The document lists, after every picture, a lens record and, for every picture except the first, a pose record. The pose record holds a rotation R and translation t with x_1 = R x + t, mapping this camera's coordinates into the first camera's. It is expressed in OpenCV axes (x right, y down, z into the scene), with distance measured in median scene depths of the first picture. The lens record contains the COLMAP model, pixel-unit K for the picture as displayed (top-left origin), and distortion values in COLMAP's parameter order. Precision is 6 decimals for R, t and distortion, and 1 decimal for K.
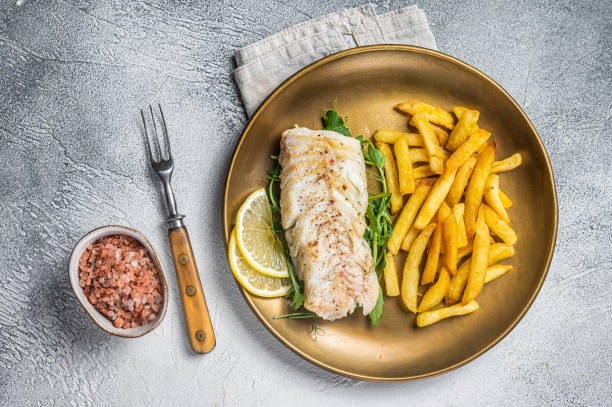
lens RADIAL K [[1006.4, 0, 308.4], [0, 1006.4, 205.0], [0, 0, 1]] dist [0.101531, 0.000000]
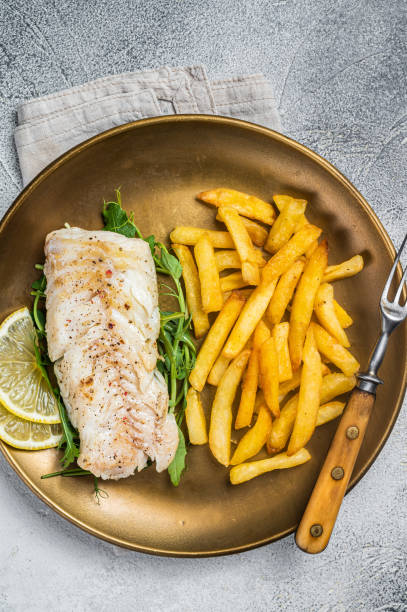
lens RADIAL K [[1006.4, 0, 201.9], [0, 1006.4, 303.4], [0, 0, 1]] dist [0.101531, 0.000000]
pose [[0.998920, -0.018868, -0.042462, 0.122249], [0.020820, 0.998725, 0.045992, -0.052529], [0.041540, -0.046826, 0.998039, 0.240297]]
